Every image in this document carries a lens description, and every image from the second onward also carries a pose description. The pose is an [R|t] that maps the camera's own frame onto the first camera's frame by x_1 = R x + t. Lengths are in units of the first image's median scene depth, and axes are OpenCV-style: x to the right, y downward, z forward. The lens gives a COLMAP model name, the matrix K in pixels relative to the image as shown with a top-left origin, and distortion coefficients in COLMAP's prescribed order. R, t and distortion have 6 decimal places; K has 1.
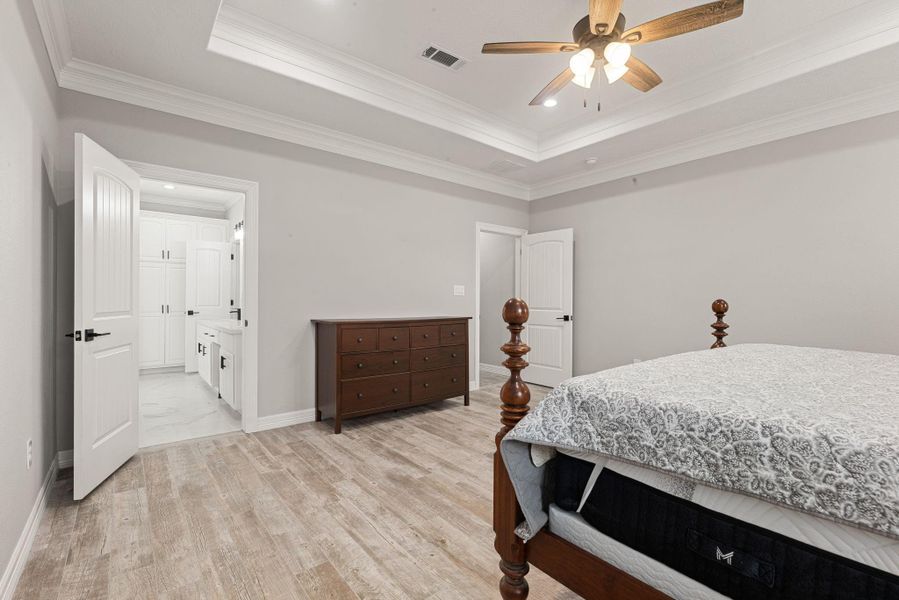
lens RADIAL K [[366.1, 0, 449.5], [0, 366.1, 300.0], [0, 0, 1]] dist [0.000397, -0.000047]
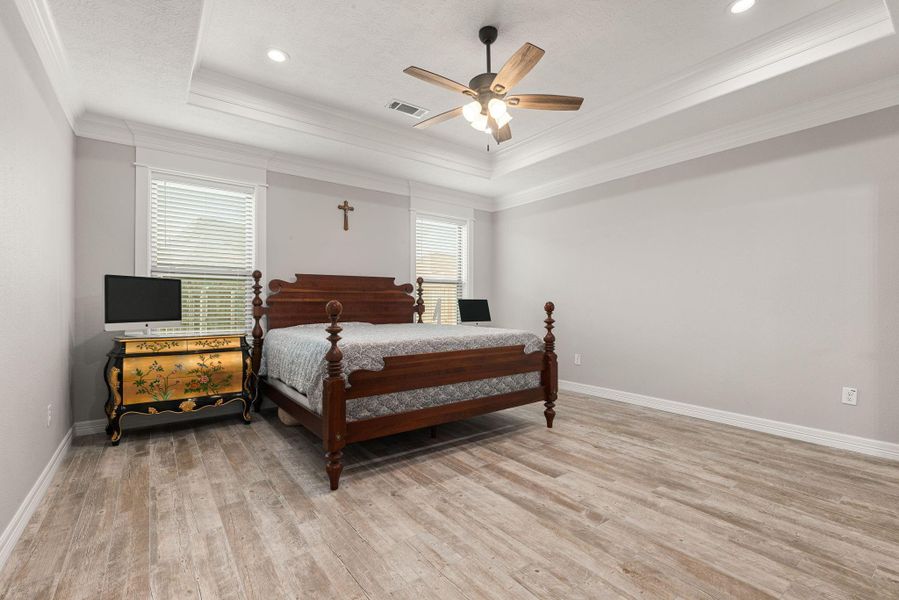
lens RADIAL K [[366.1, 0, 449.5], [0, 366.1, 300.0], [0, 0, 1]] dist [0.000397, -0.000047]
pose [[-0.999176, -0.003763, 0.040406, 0.453862], [-0.004088, 0.999960, -0.007970, 0.005428], [-0.040374, -0.008129, -0.999152, 2.101756]]
